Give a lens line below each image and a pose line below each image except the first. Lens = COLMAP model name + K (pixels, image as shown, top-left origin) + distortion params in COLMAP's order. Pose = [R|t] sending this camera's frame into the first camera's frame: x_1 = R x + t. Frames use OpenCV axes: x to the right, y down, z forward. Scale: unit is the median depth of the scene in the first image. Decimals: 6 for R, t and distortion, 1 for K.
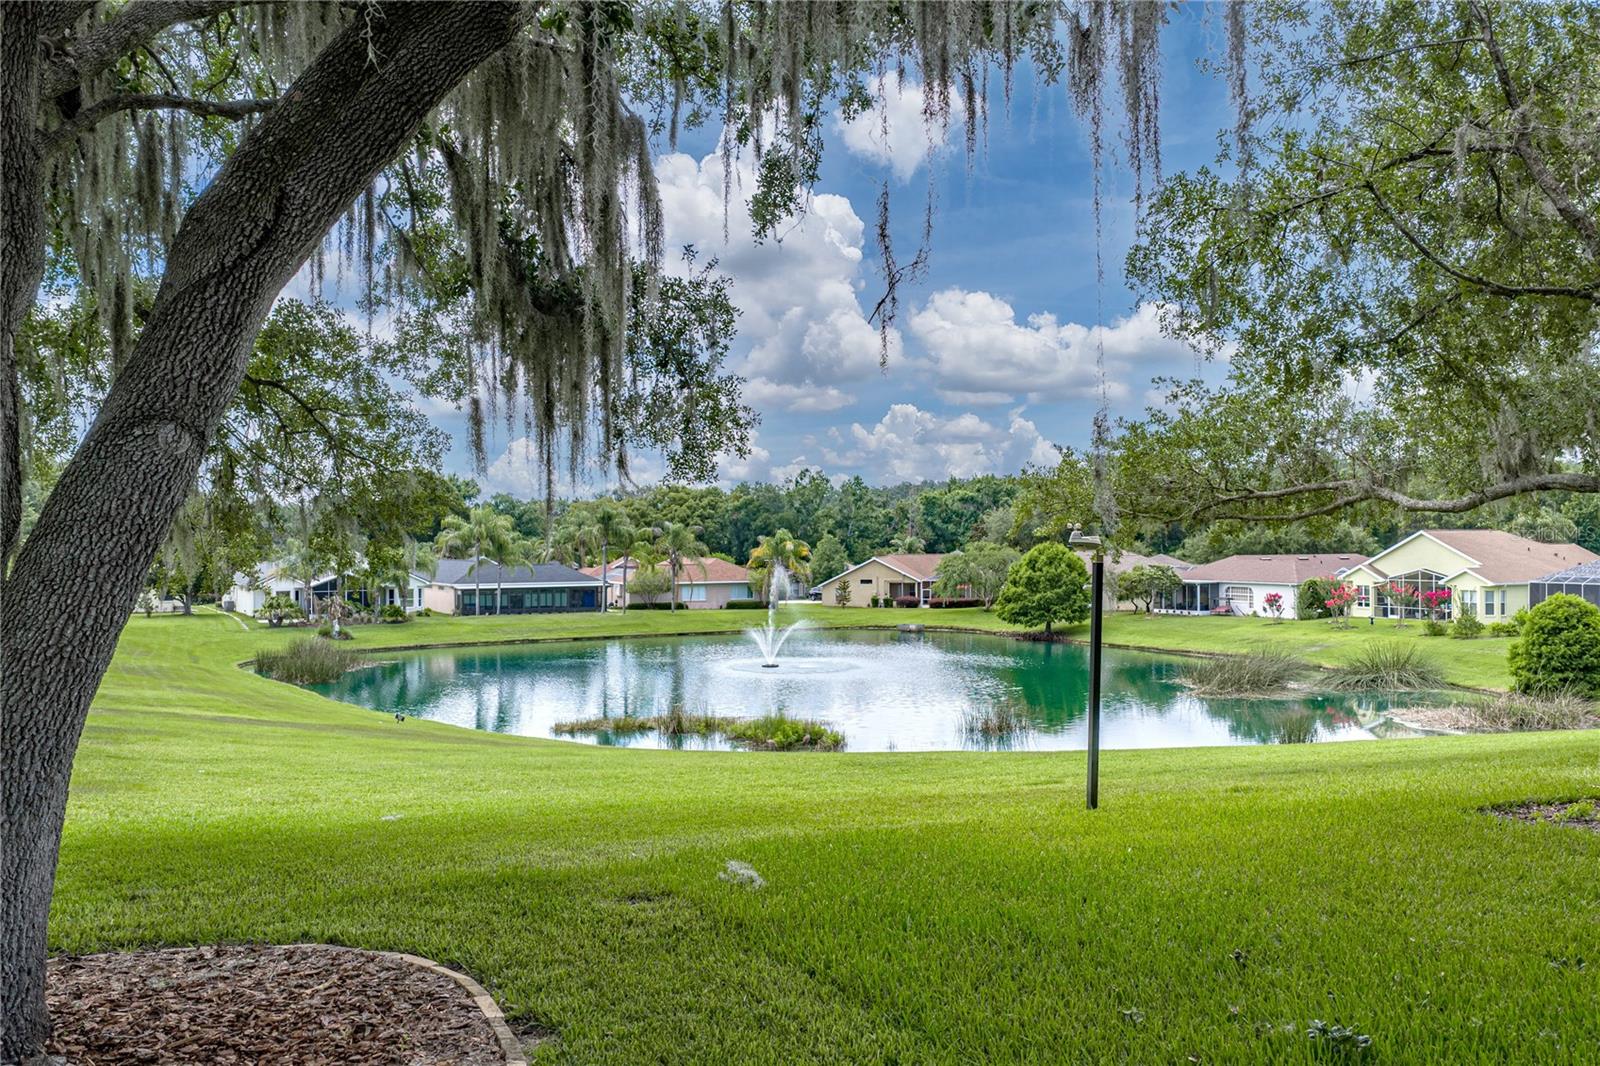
lens RADIAL K [[1328.0, 0, 804.1], [0, 1328.0, 530.7], [0, 0, 1]] dist [0.013829, -0.004699]
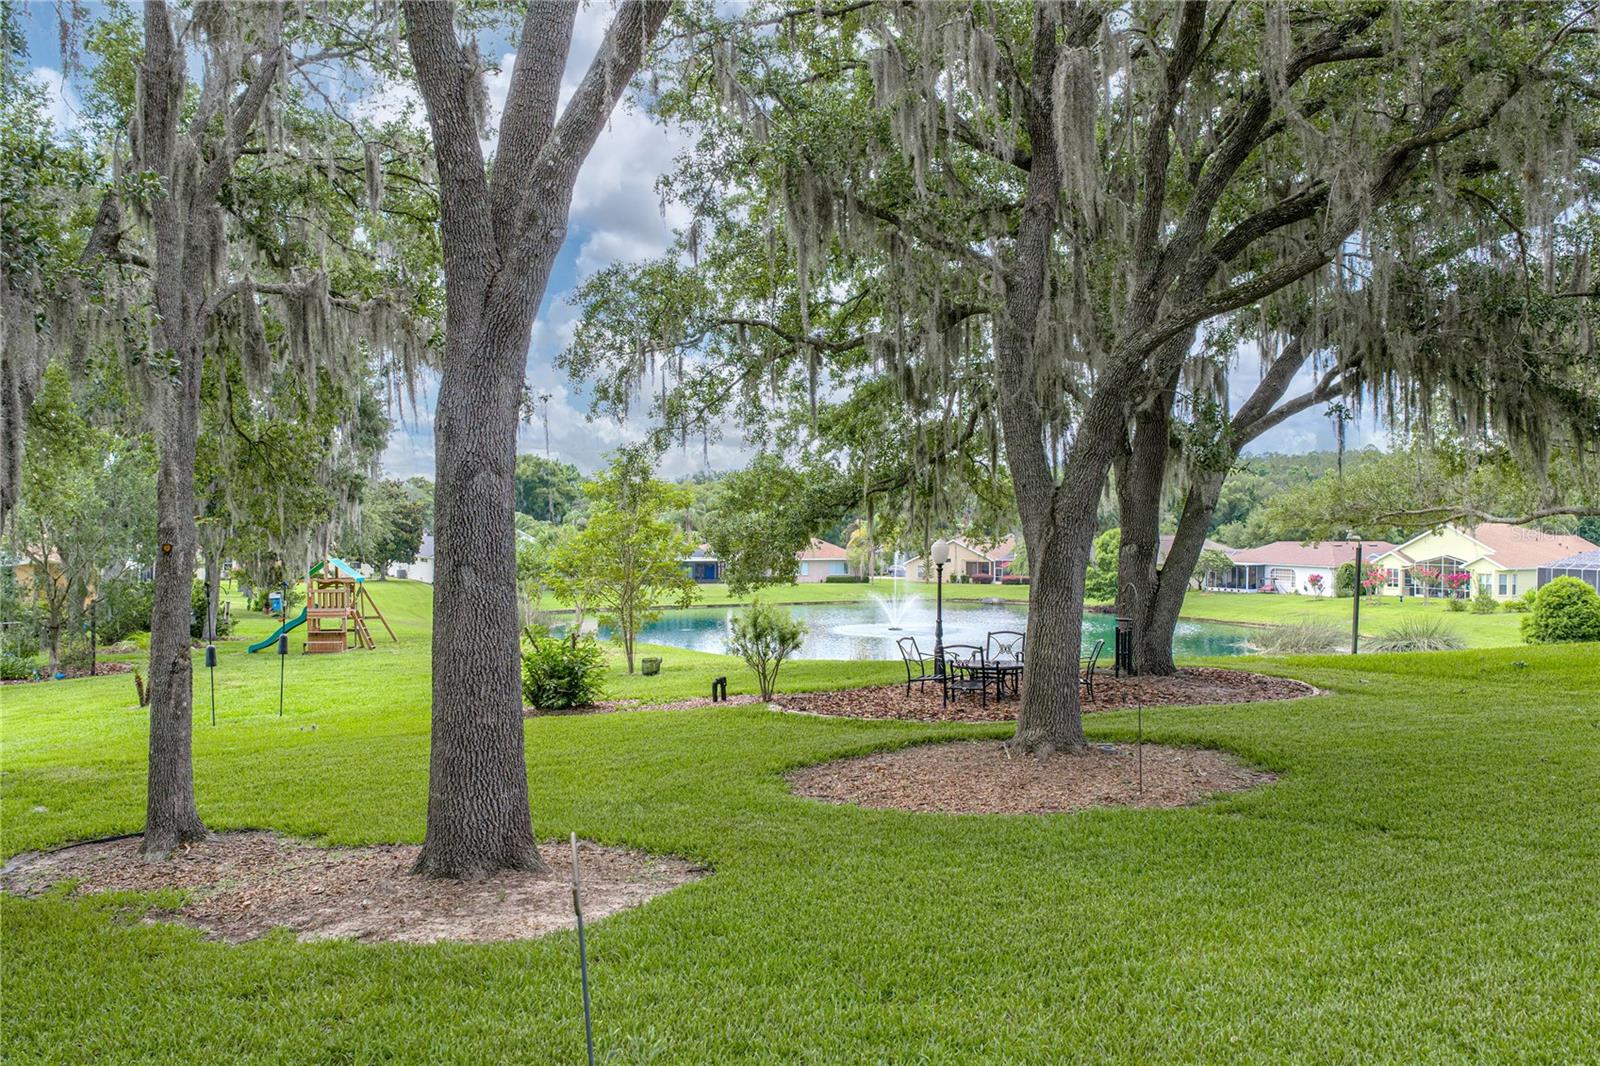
lens RADIAL K [[1328.0, 0, 754.8], [0, 1328.0, 518.2], [0, 0, 1]] dist [0.013829, -0.004699]
pose [[0.999557, 0.011761, -0.027326, -0.103822], [-0.011600, 0.999915, 0.006032, -0.003835], [0.027394, -0.005712, 0.999608, -0.177862]]
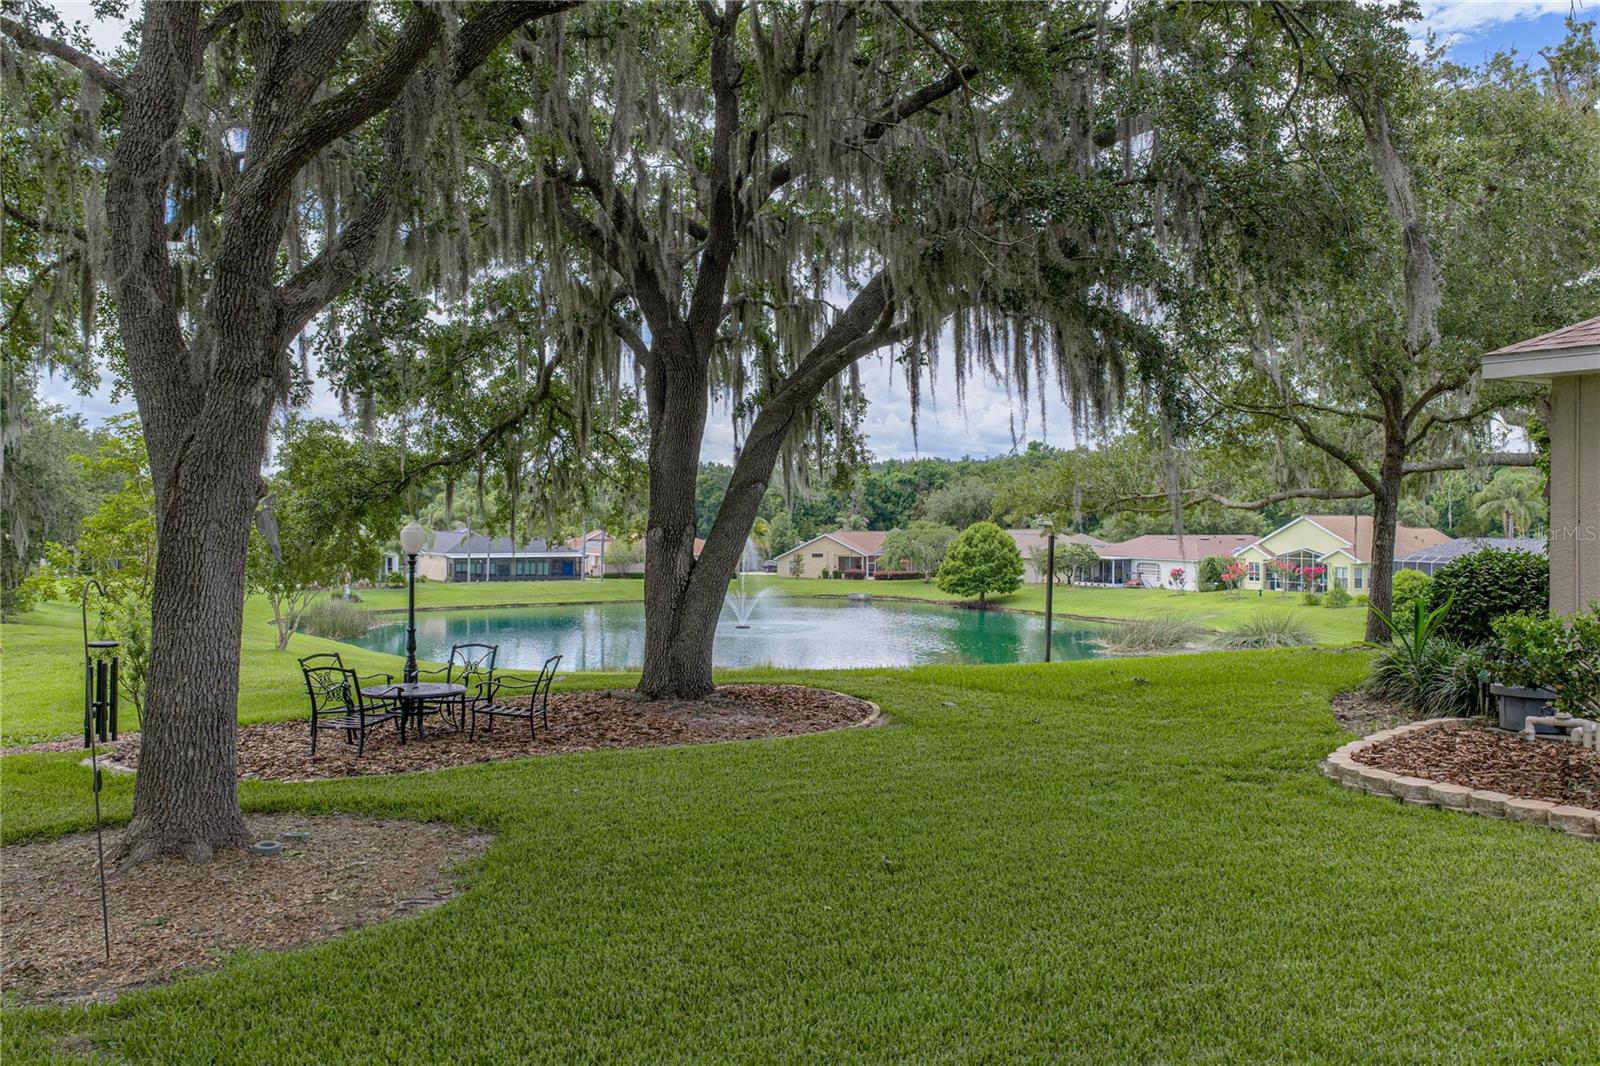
lens RADIAL K [[1328.0, 0, 790.4], [0, 1328.0, 537.2], [0, 0, 1]] dist [0.013829, -0.004699]
pose [[0.998819, 0.010906, 0.047355, -0.033717], [-0.011978, 0.999677, 0.022403, -0.001568], [-0.047095, -0.022944, 0.998627, -0.122267]]
